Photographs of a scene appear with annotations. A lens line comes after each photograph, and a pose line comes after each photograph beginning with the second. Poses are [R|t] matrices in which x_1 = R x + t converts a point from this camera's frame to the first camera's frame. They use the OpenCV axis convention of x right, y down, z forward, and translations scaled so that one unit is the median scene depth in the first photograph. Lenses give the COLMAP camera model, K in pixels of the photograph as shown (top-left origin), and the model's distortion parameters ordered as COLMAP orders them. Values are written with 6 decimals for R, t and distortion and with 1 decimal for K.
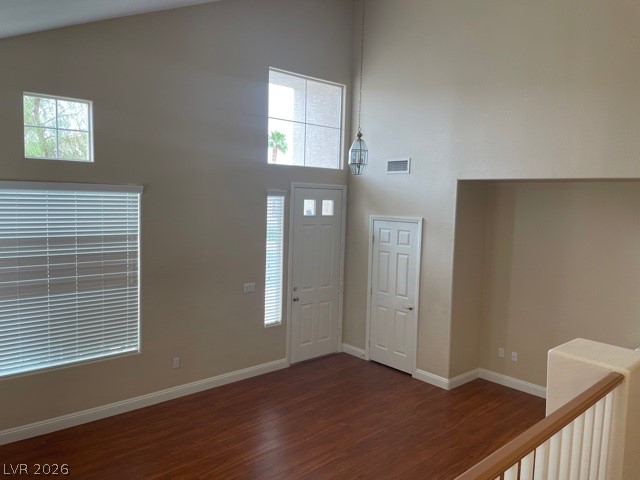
lens RADIAL K [[485.6, 0, 327.7], [0, 485.6, 238.7], [0, 0, 1]] dist [0.085741, -0.120520]
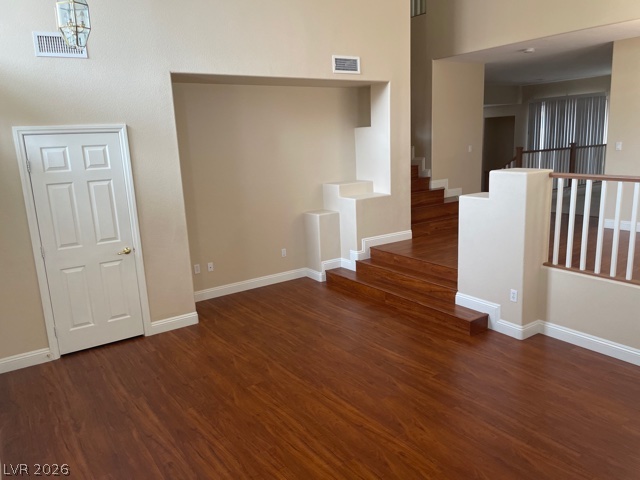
lens RADIAL K [[485.6, 0, 327.7], [0, 485.6, 238.7], [0, 0, 1]] dist [0.085741, -0.120520]
pose [[0.138096, -0.236458, 0.961778, -0.502947], [0.132666, 0.966747, 0.218631, 0.001695], [-0.981493, 0.097403, 0.164874, 0.582966]]
